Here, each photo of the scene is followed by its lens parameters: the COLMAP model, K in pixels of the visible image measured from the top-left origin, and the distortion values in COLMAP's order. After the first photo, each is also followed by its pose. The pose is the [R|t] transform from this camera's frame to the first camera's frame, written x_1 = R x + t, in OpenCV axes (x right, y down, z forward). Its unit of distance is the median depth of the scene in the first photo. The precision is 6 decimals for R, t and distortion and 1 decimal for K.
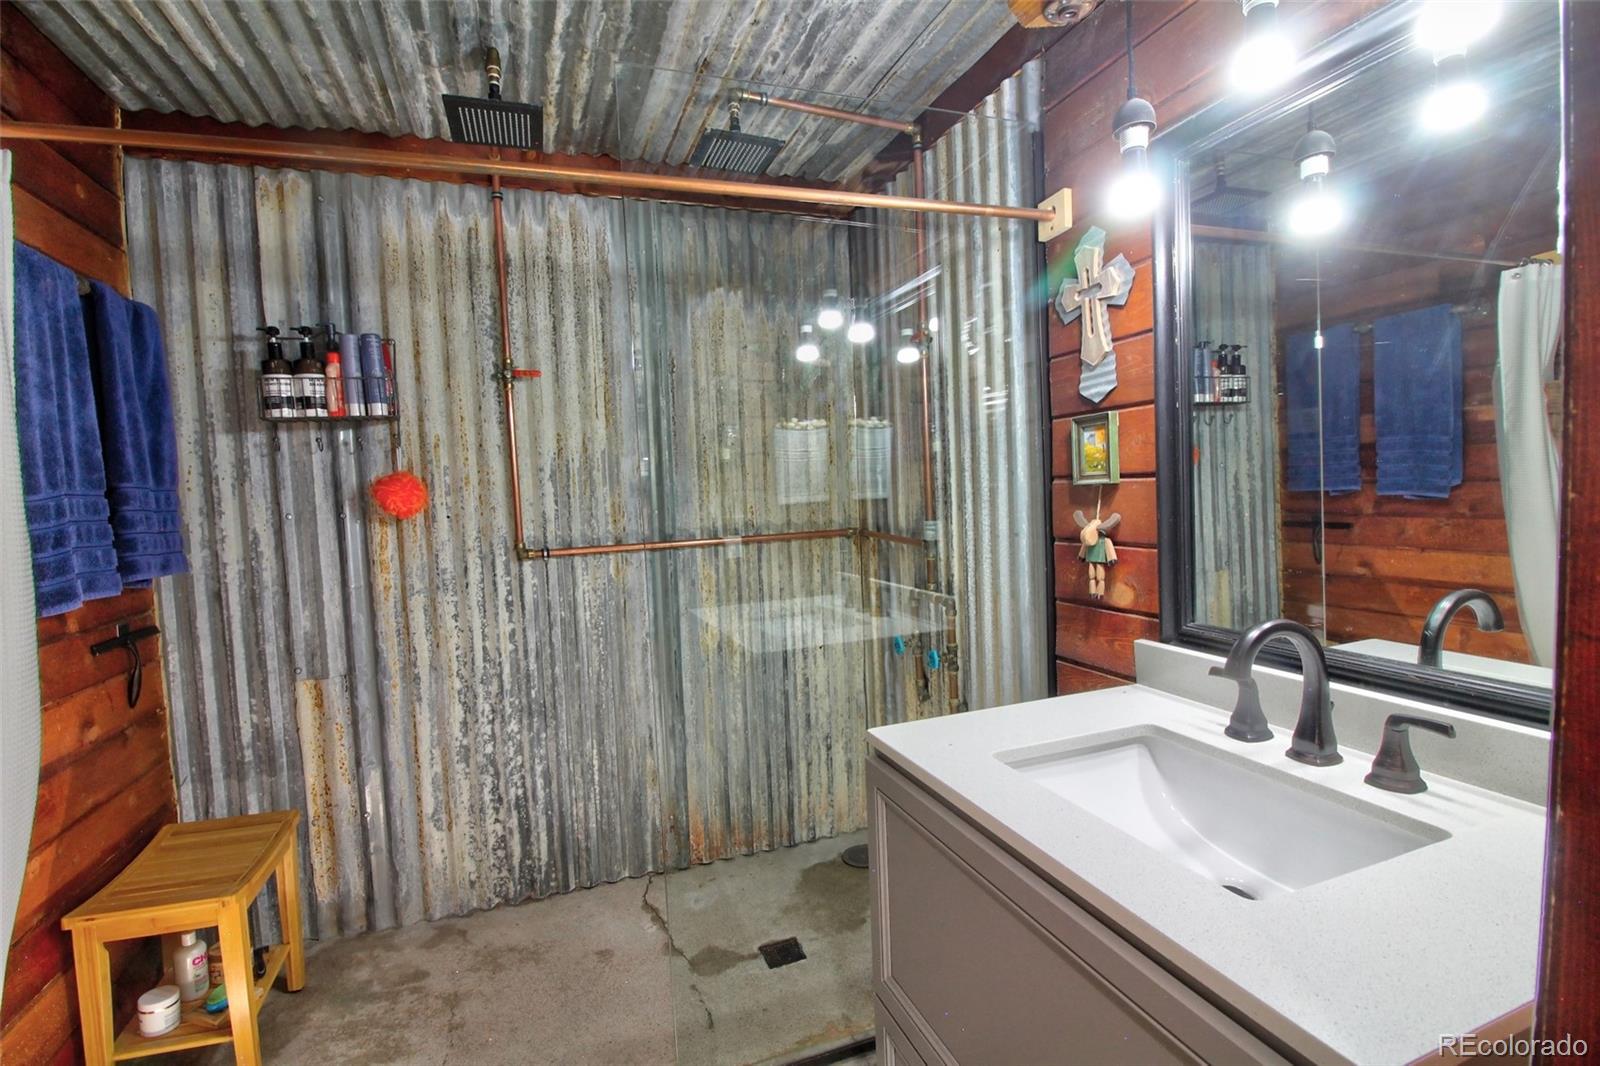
lens RADIAL K [[749.4, 0, 807.7], [0, 749.4, 536.3], [0, 0, 1]] dist [-0.002105, -0.011101]
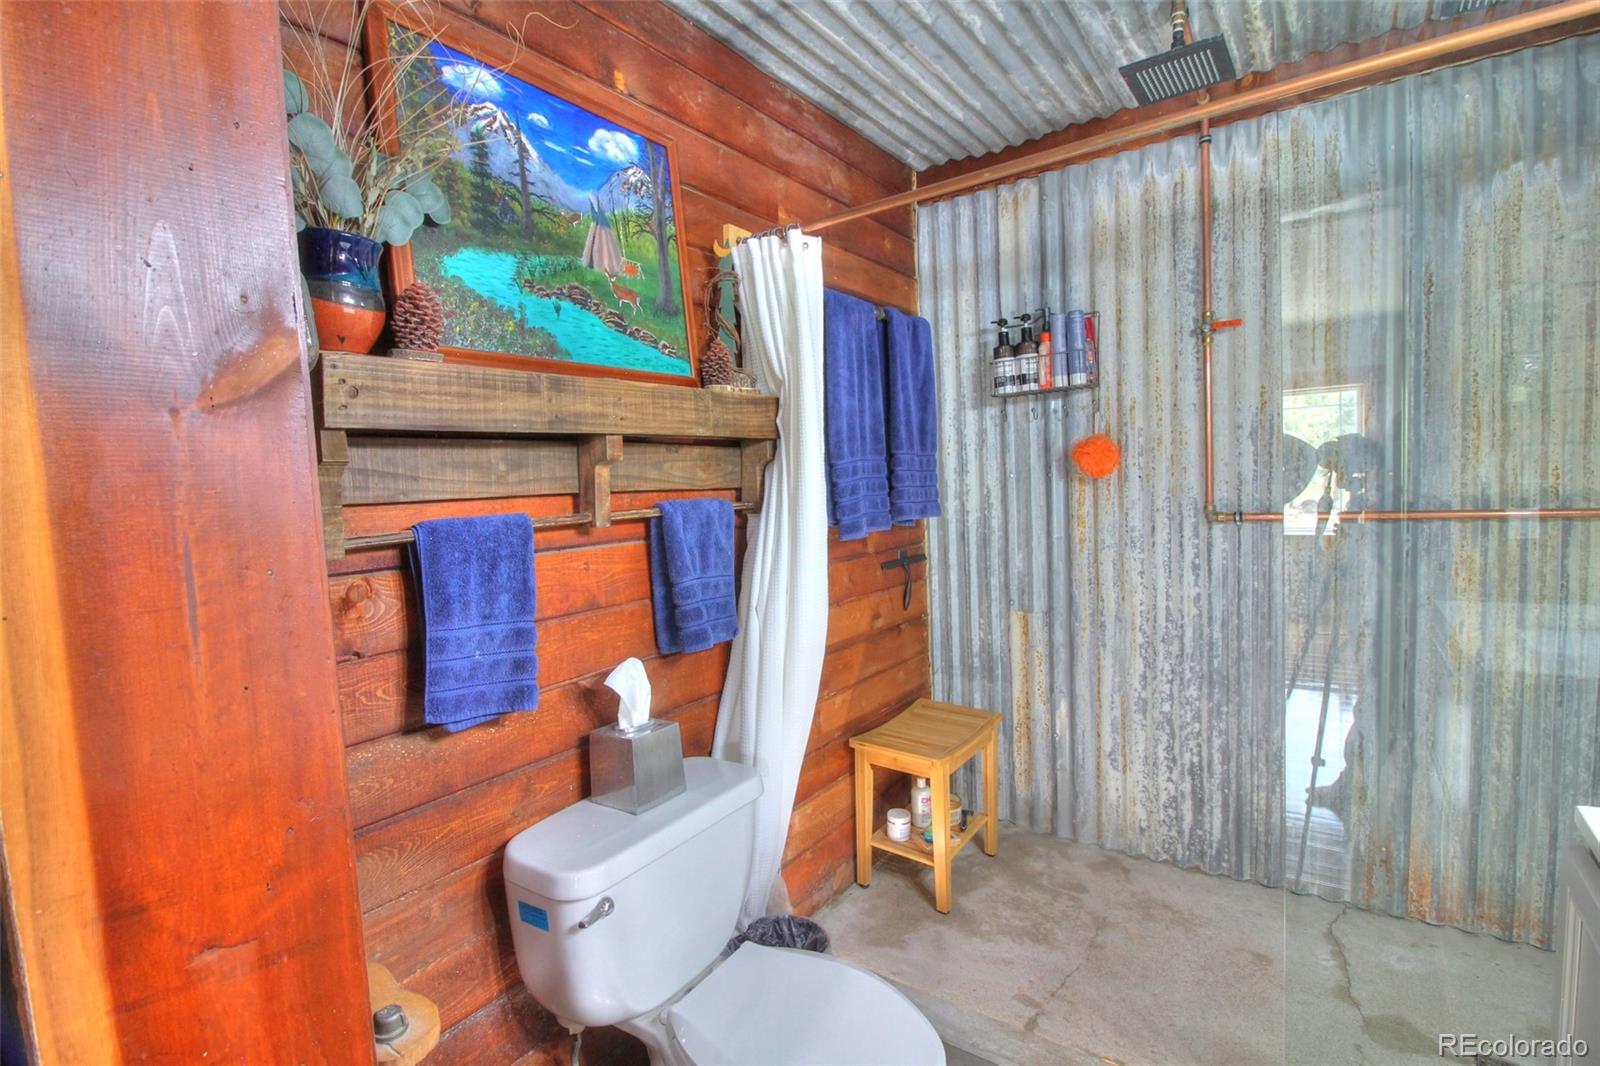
lens RADIAL K [[749.4, 0, 803.0], [0, 749.4, 536.6], [0, 0, 1]] dist [-0.002105, -0.011101]
pose [[0.564219, 0.077520, -0.821978, 0.117272], [-0.029084, 0.996831, 0.074046, -0.006861], [0.825113, -0.017872, 0.564685, 0.031906]]
